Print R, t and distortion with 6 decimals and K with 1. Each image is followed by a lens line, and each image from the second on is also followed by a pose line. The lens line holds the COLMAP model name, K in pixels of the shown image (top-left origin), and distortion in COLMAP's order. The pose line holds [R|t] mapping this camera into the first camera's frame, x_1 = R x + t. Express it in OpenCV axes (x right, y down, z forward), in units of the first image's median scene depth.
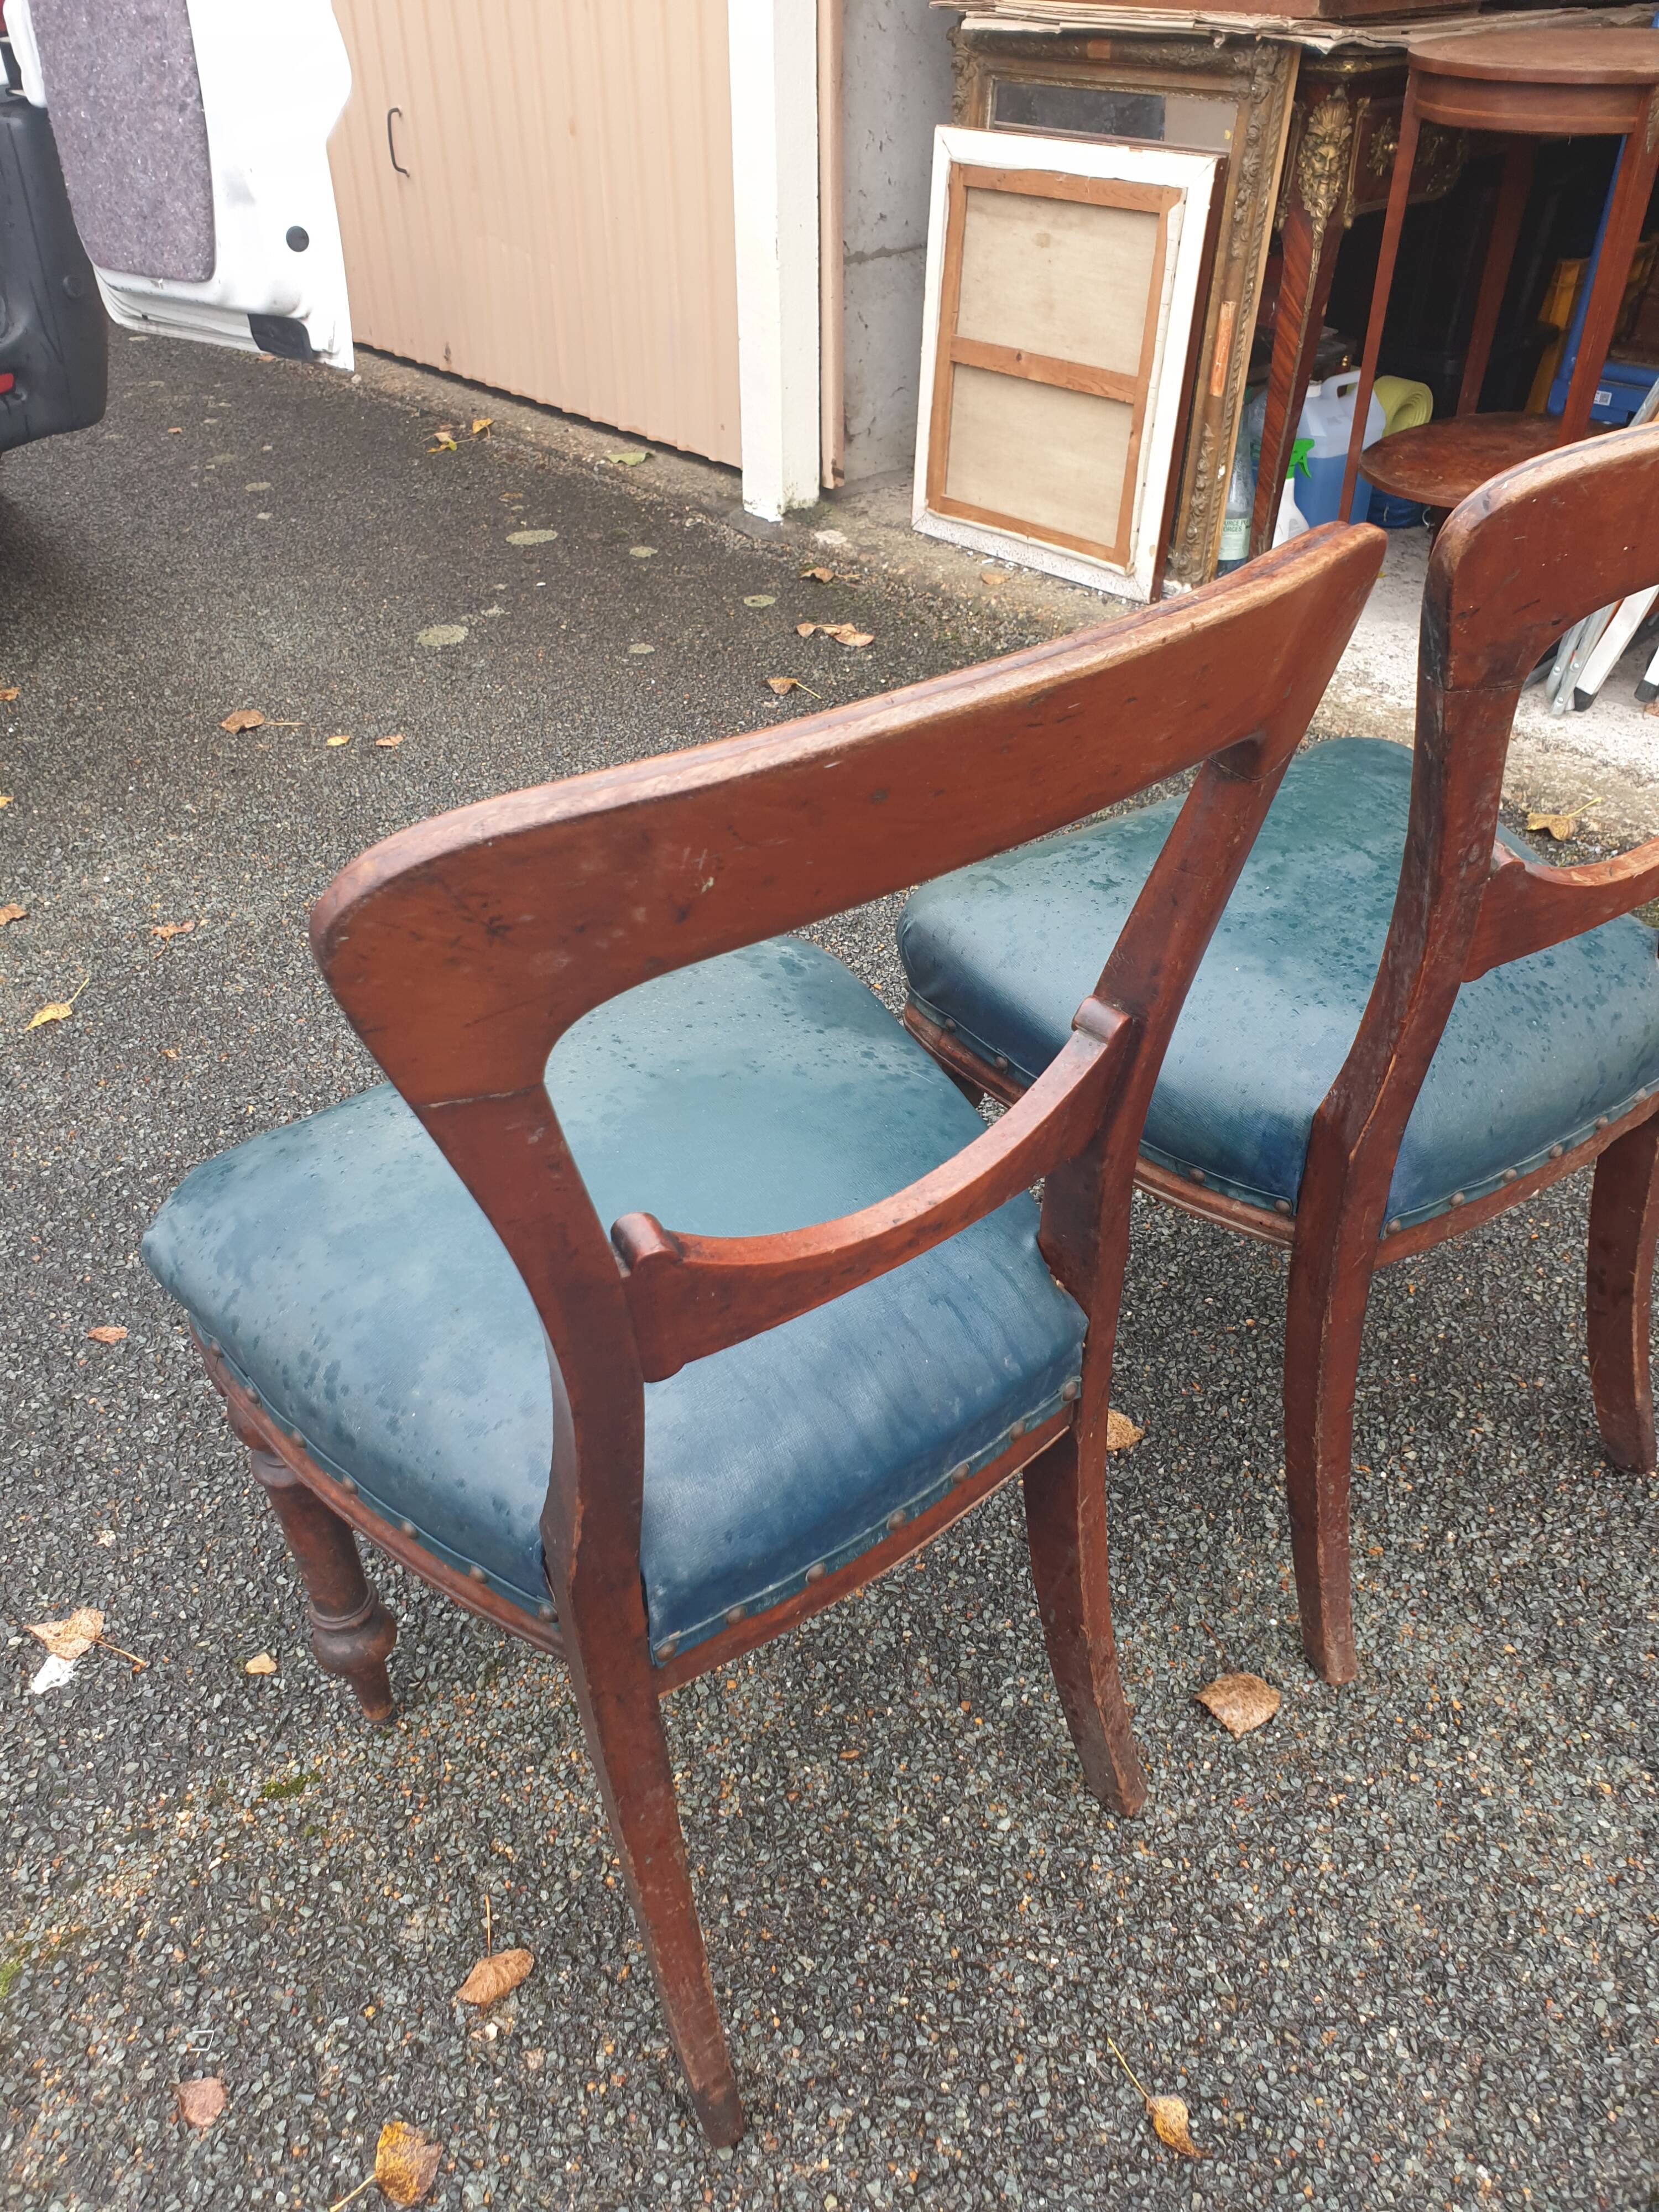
lens RADIAL K [[1720.2, 0, 817.7], [0, 1720.2, 1089.2], [0, 0, 1]] dist [-0.006738, 0.037539]
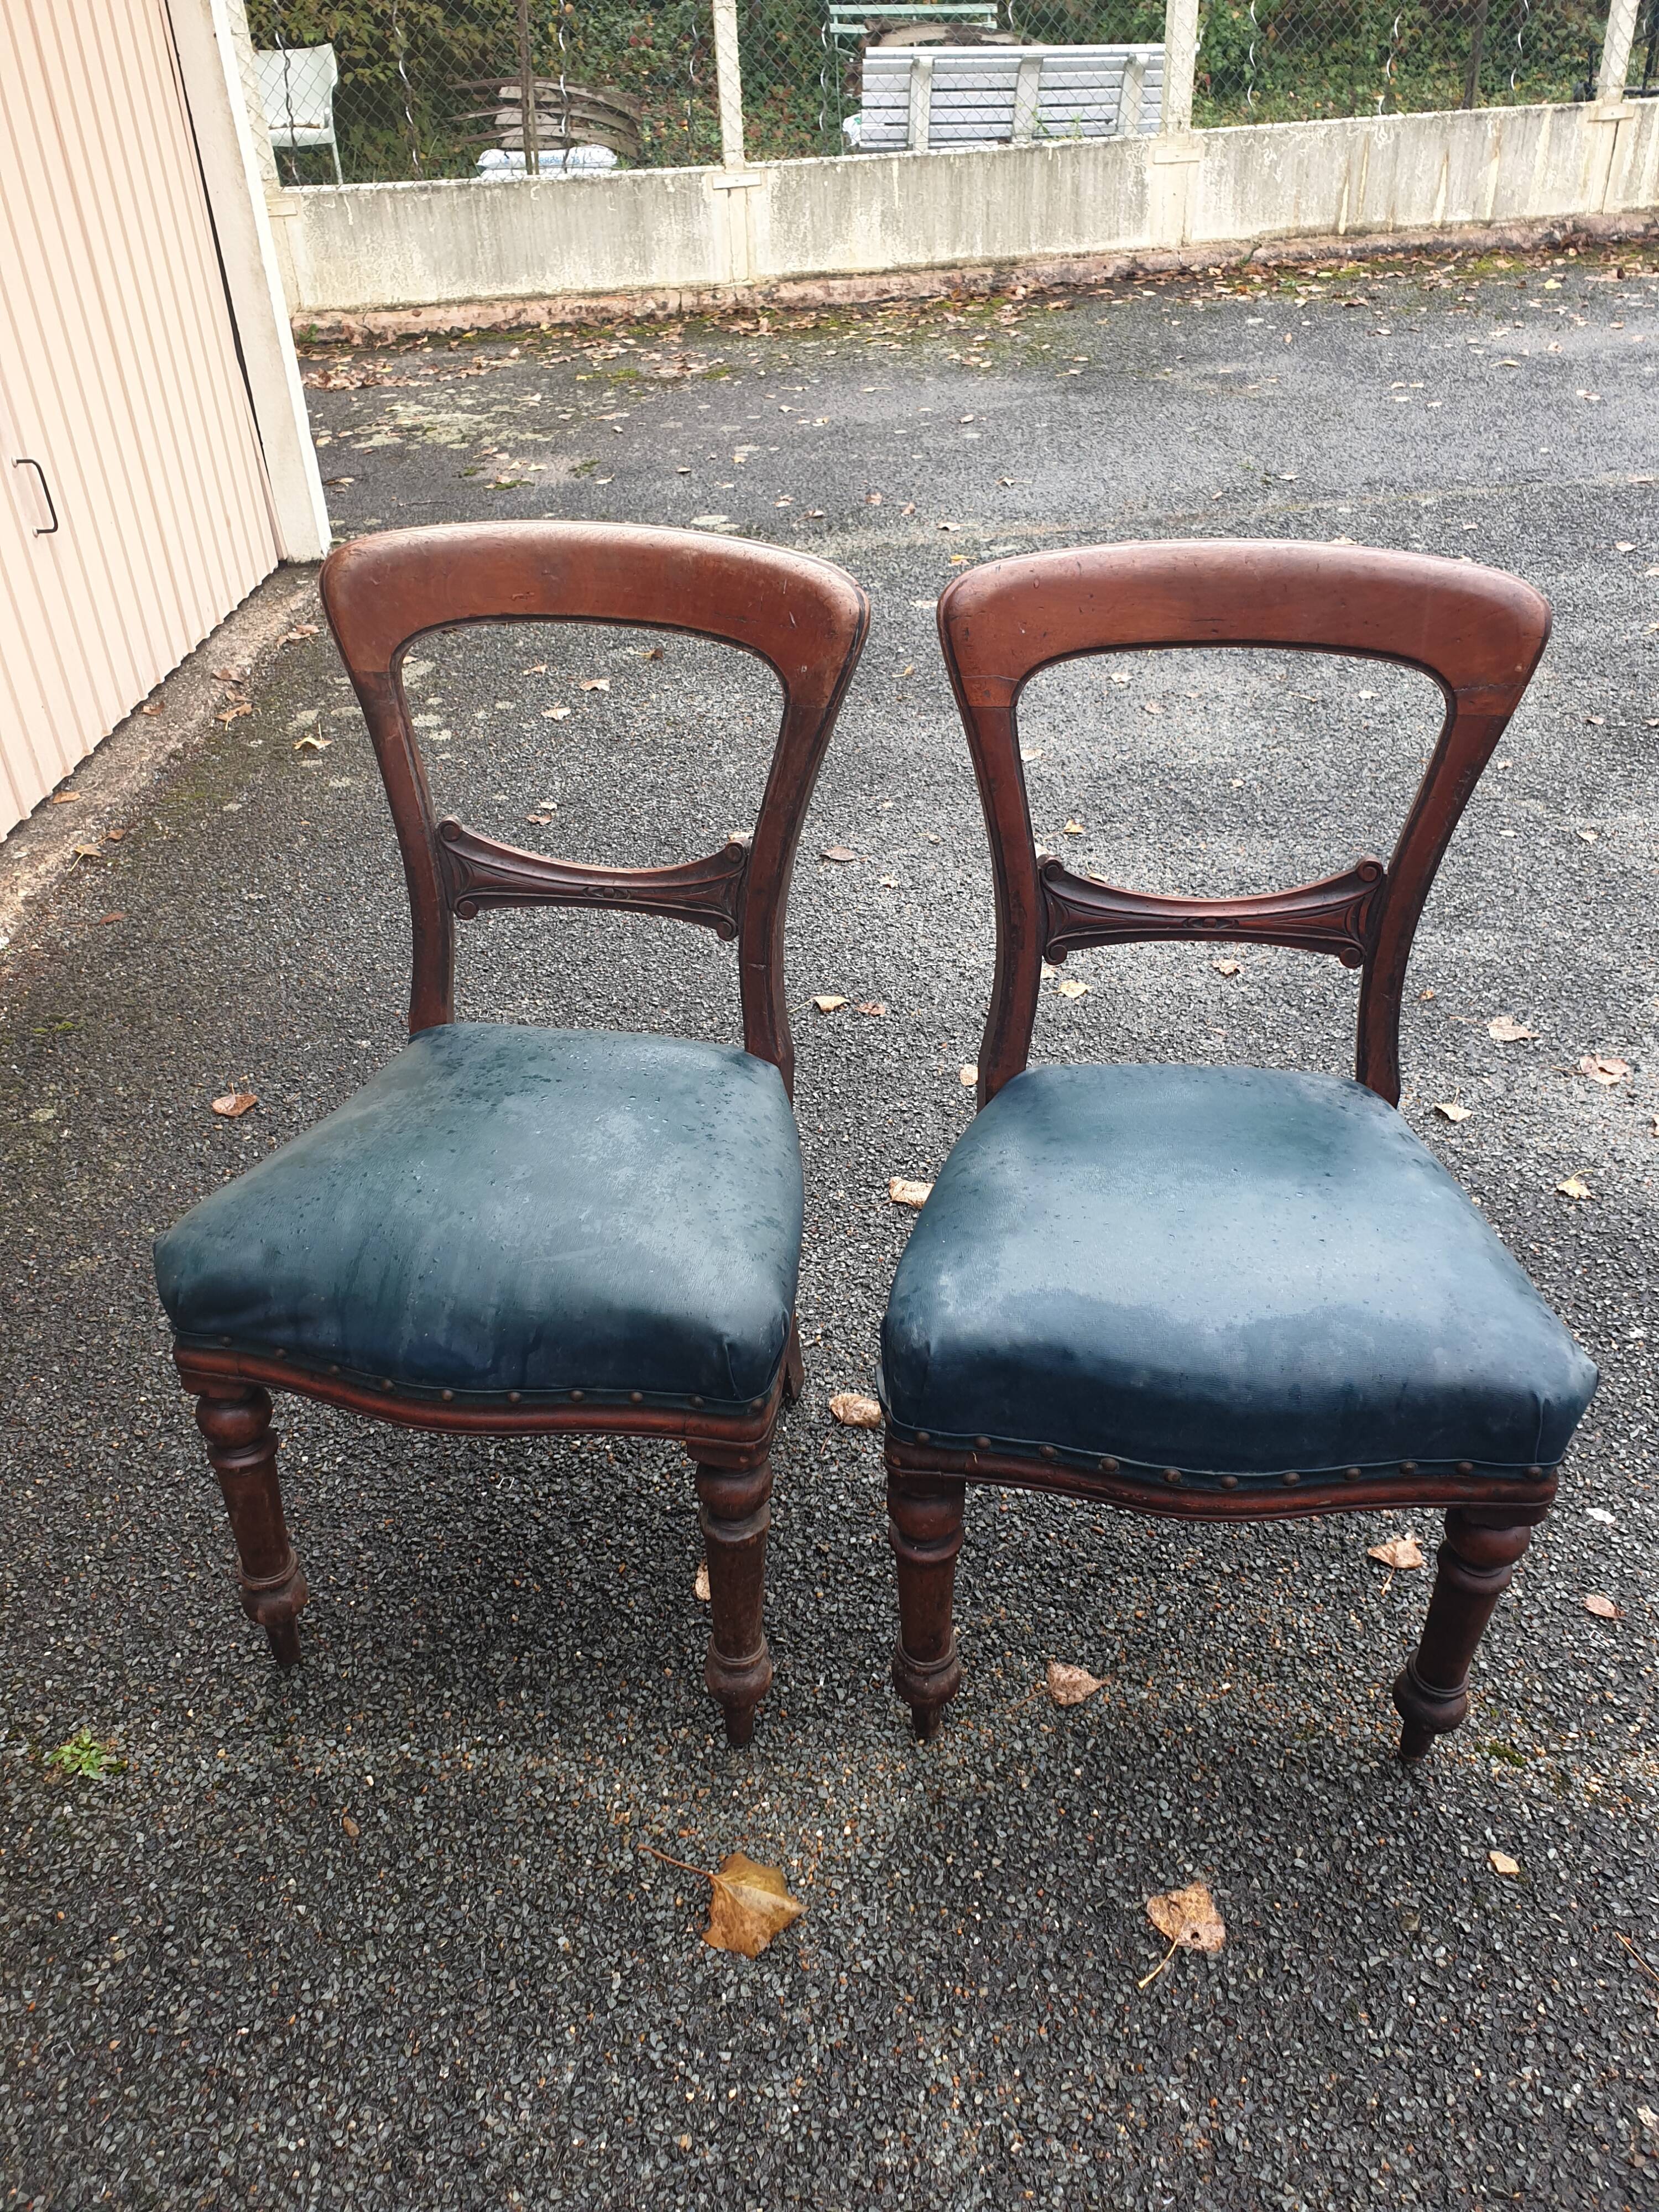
lens RADIAL K [[1720.2, 0, 805.1], [0, 1720.2, 1108.9], [0, 0, 1]] dist [-0.006738, 0.037539]
pose [[-0.728771, -0.335309, 0.597043, -0.550095], [0.445335, 0.430240, 0.785220, -0.995289], [-0.520163, 0.838130, -0.164222, 1.140413]]
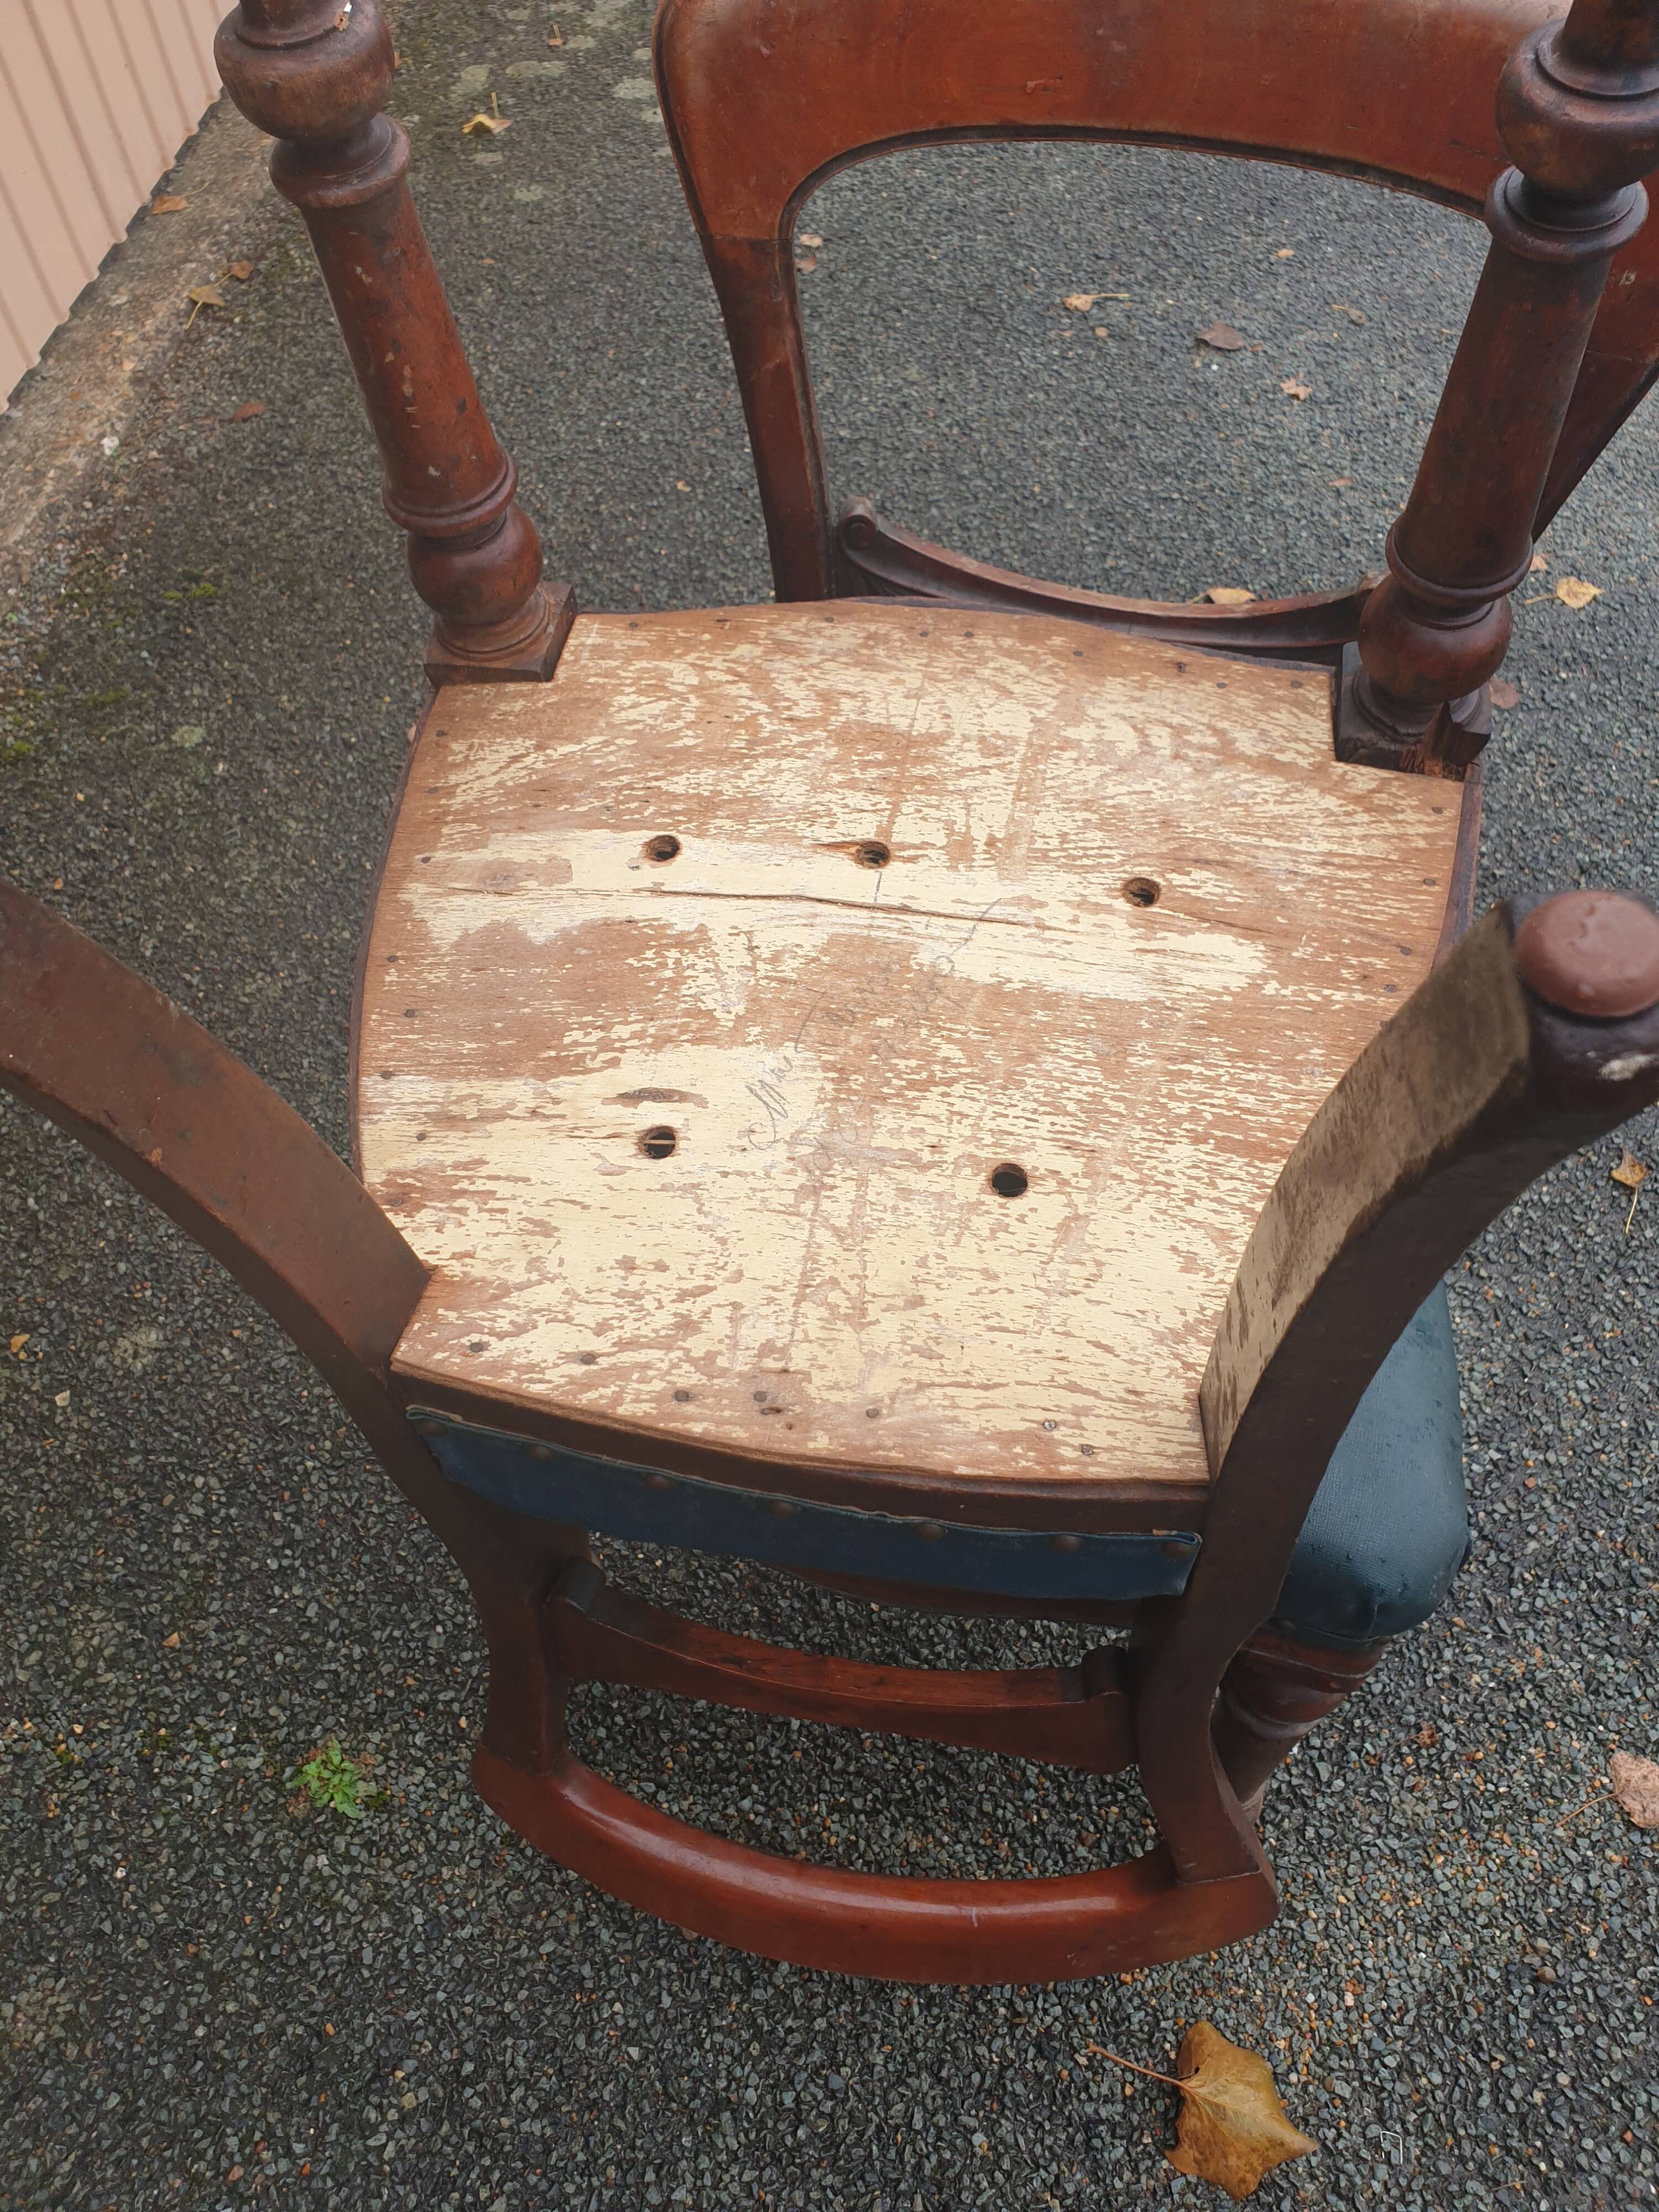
lens RADIAL K [[1720.2, 0, 813.2], [0, 1720.2, 1117.8], [0, 0, 1]] dist [-0.006738, 0.037539]
pose [[-0.667213, -0.566205, 0.483982, 0.000737], [0.488582, 0.157776, 0.858134, -0.795087], [-0.562241, 0.809023, 0.171368, 0.978834]]
